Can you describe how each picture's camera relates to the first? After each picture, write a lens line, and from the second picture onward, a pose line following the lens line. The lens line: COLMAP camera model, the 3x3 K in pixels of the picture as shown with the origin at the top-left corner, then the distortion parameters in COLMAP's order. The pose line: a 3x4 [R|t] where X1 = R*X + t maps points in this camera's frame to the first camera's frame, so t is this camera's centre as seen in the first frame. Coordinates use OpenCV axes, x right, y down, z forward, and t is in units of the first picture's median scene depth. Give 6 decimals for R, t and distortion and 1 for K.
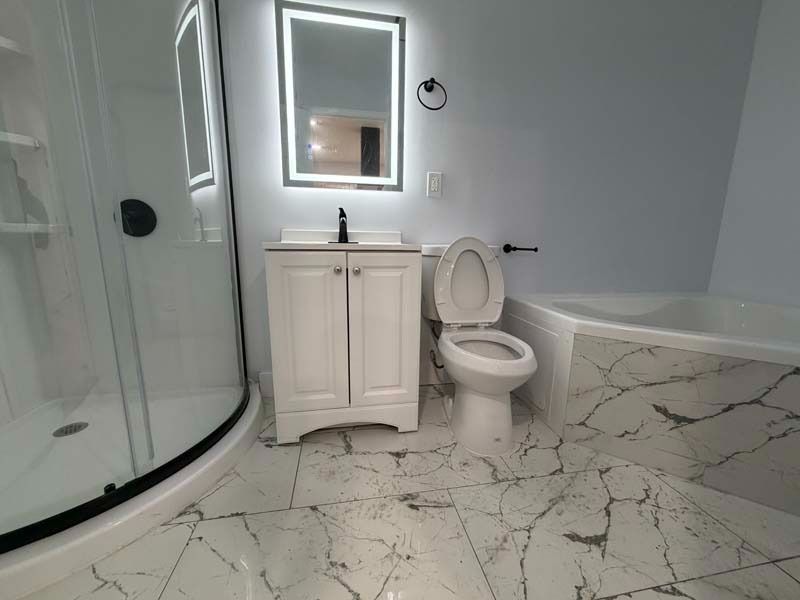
lens RADIAL K [[319.3, 0, 397.3], [0, 319.3, 301.8], [0, 0, 1]] dist [0.000300, -0.000267]
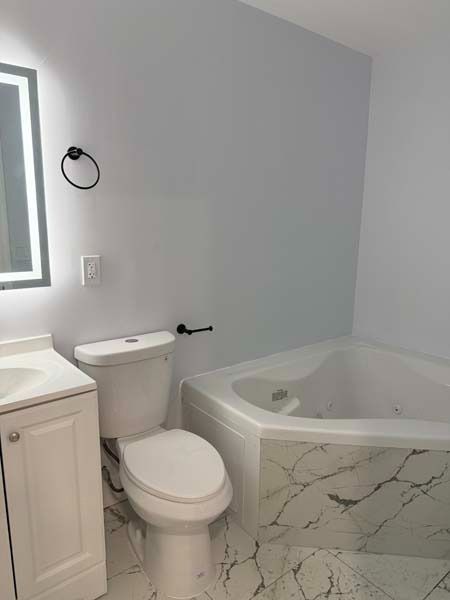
lens RADIAL K [[430.5, 0, 225.3], [0, 430.5, 297.8], [0, 0, 1]] dist [0.026510, -0.042909]
pose [[0.878691, -0.094330, 0.467980, -0.132522], [0.087903, 0.995492, 0.035611, -0.407913], [-0.469229, 0.009845, 0.883022, -0.143424]]
